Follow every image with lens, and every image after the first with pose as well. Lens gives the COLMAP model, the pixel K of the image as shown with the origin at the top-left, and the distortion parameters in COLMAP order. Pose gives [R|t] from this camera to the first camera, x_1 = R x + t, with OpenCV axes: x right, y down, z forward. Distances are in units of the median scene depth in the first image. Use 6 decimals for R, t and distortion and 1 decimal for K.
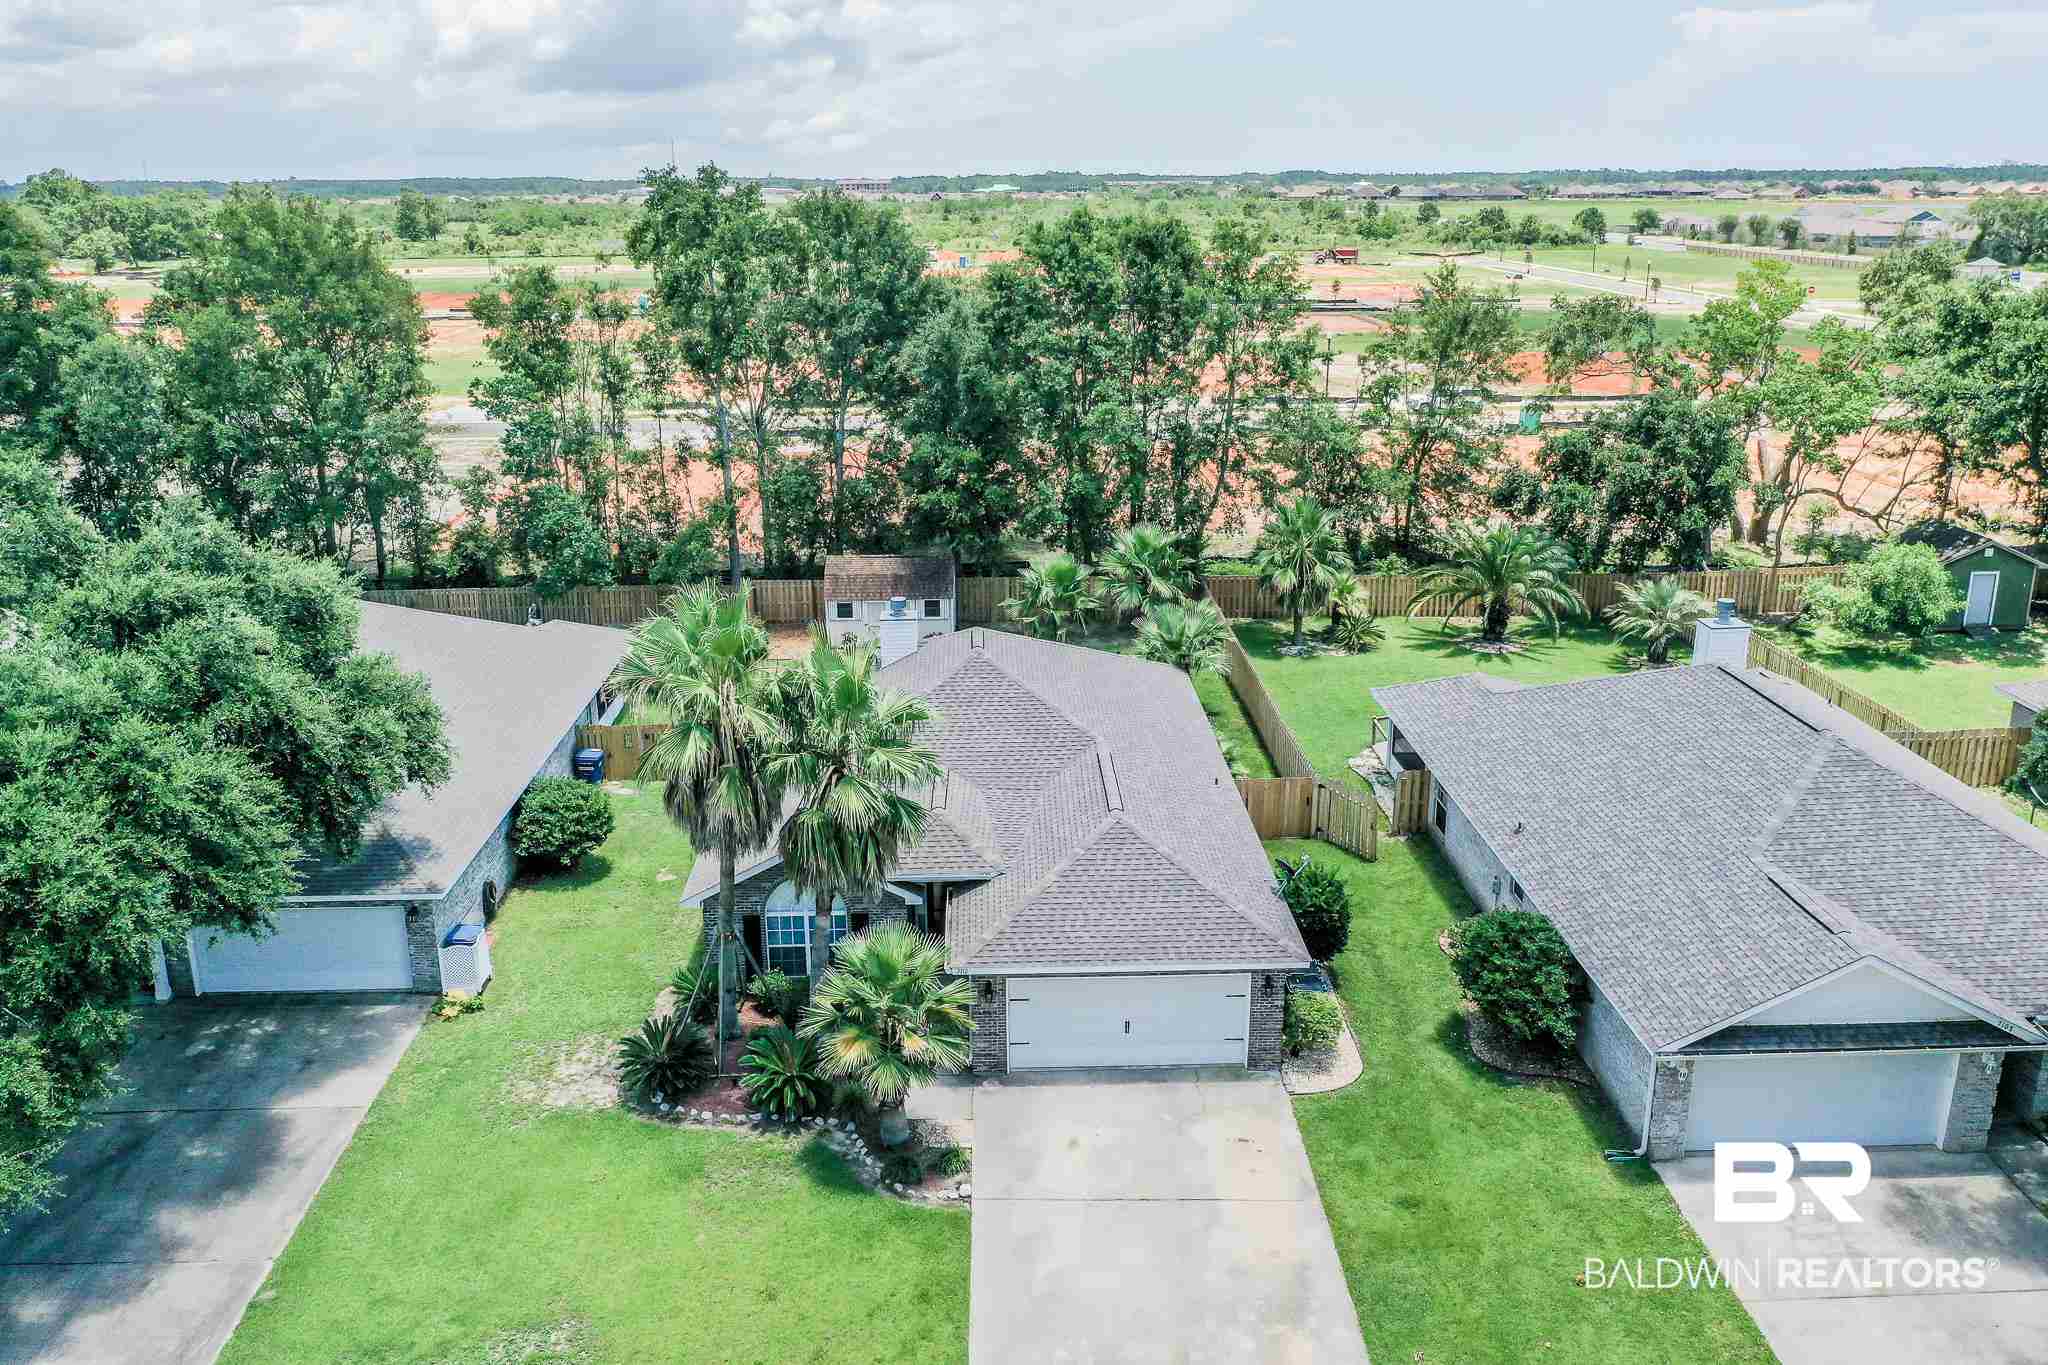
lens RADIAL K [[1620.6, 0, 1026.0], [0, 1620.6, 650.2], [0, 0, 1]] dist [0.002079, -0.003618]
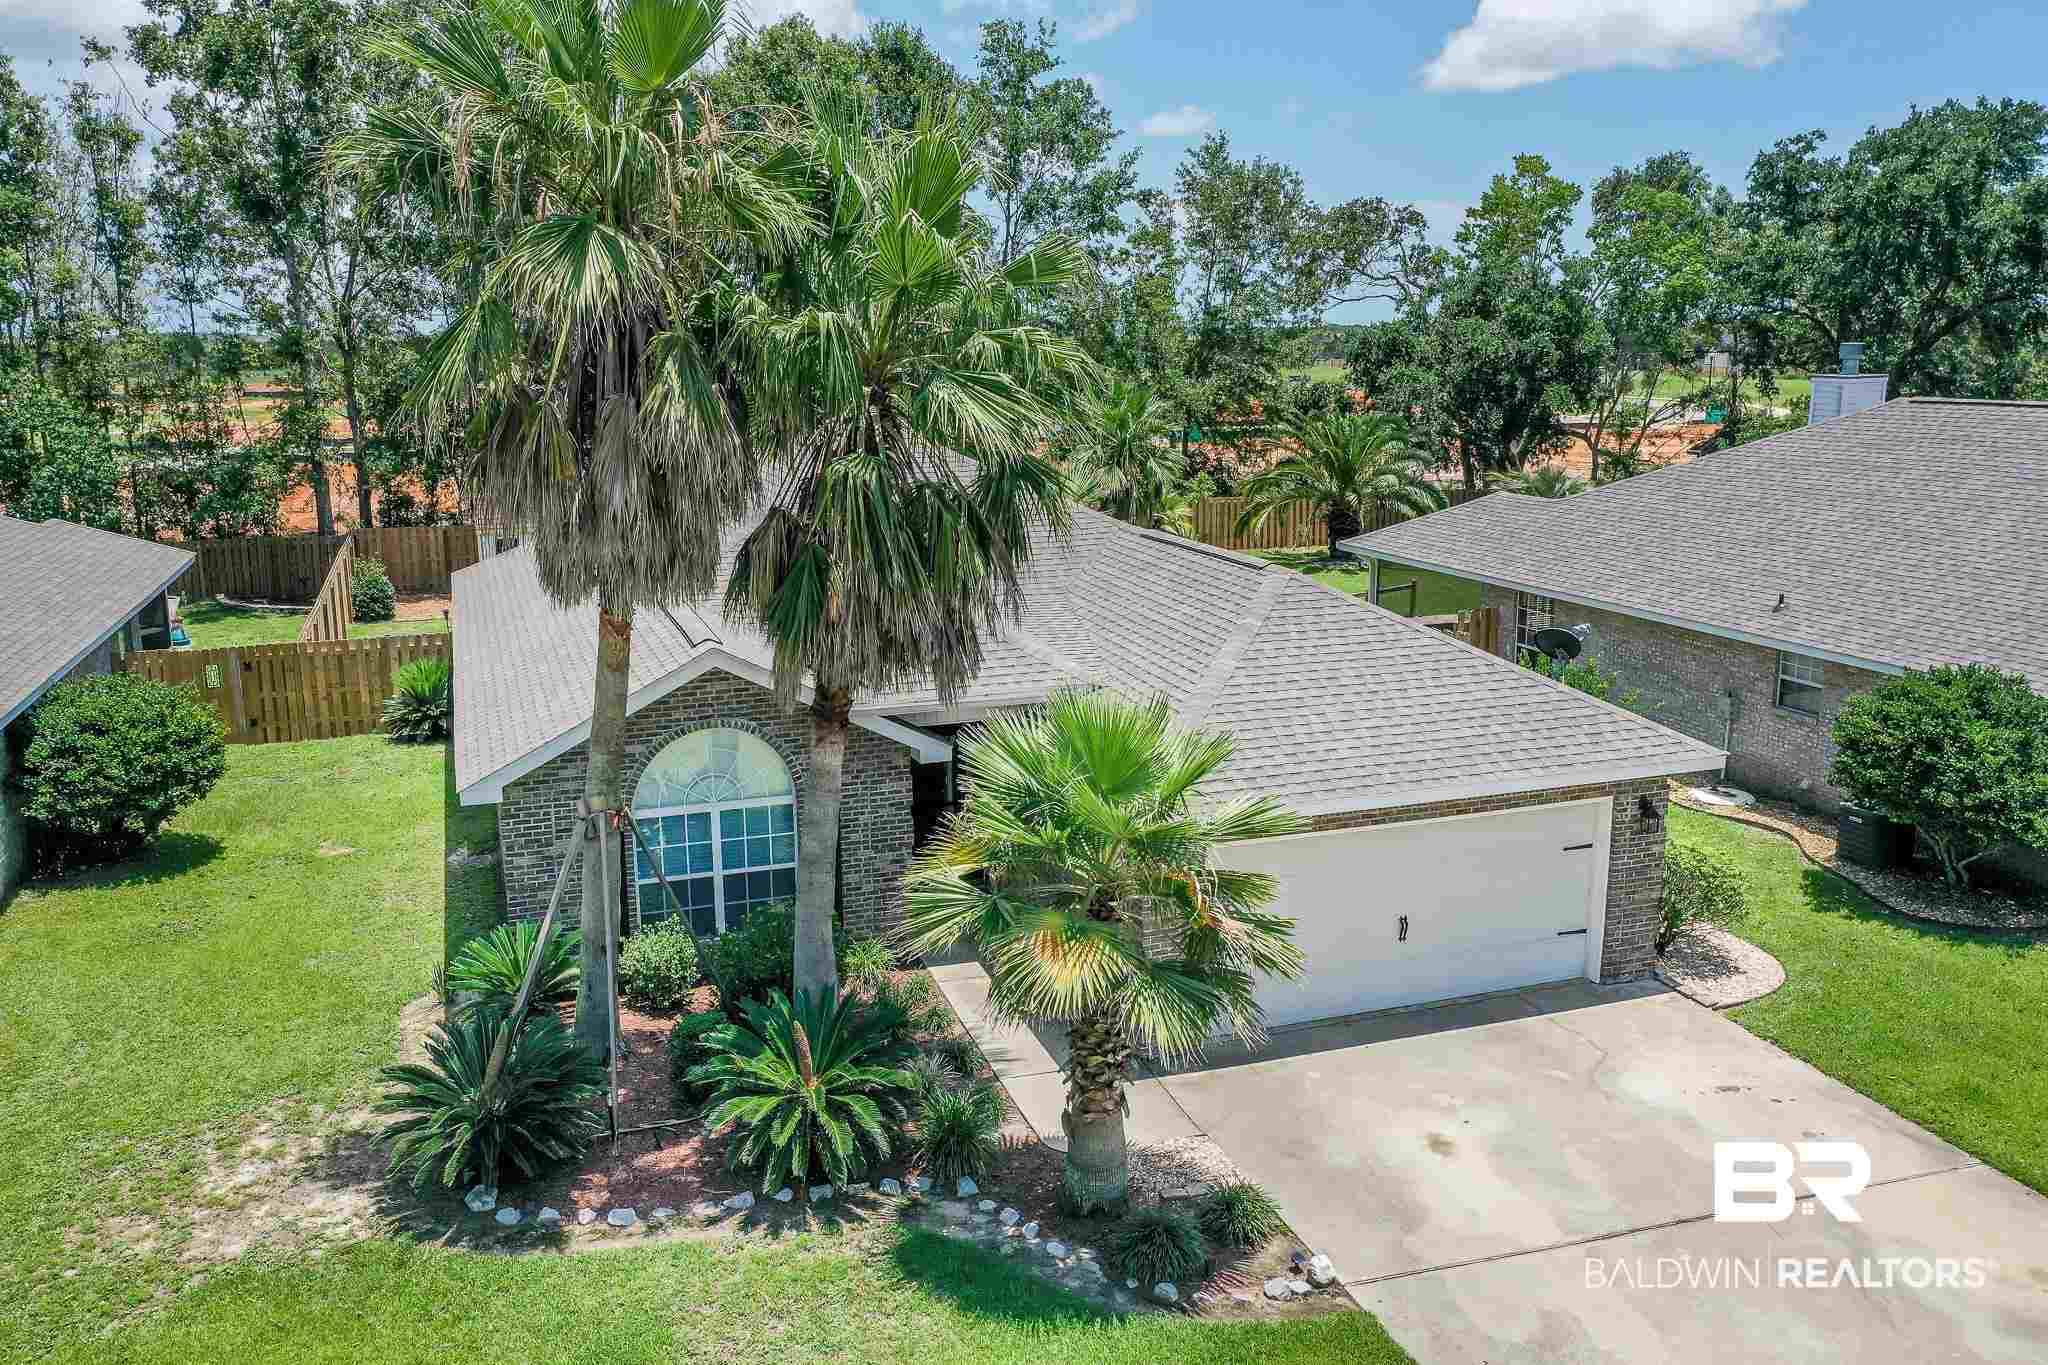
lens RADIAL K [[1602.4, 0, 1024.0], [0, 1602.4, 682.5], [0, 0, 1]] dist [-0.004651, -0.009598]
pose [[0.952741, -0.061718, 0.297447, -0.197298], [0.083826, 0.994541, -0.062140, 0.170051], [-0.291988, 0.084137, 0.952714, 0.519779]]
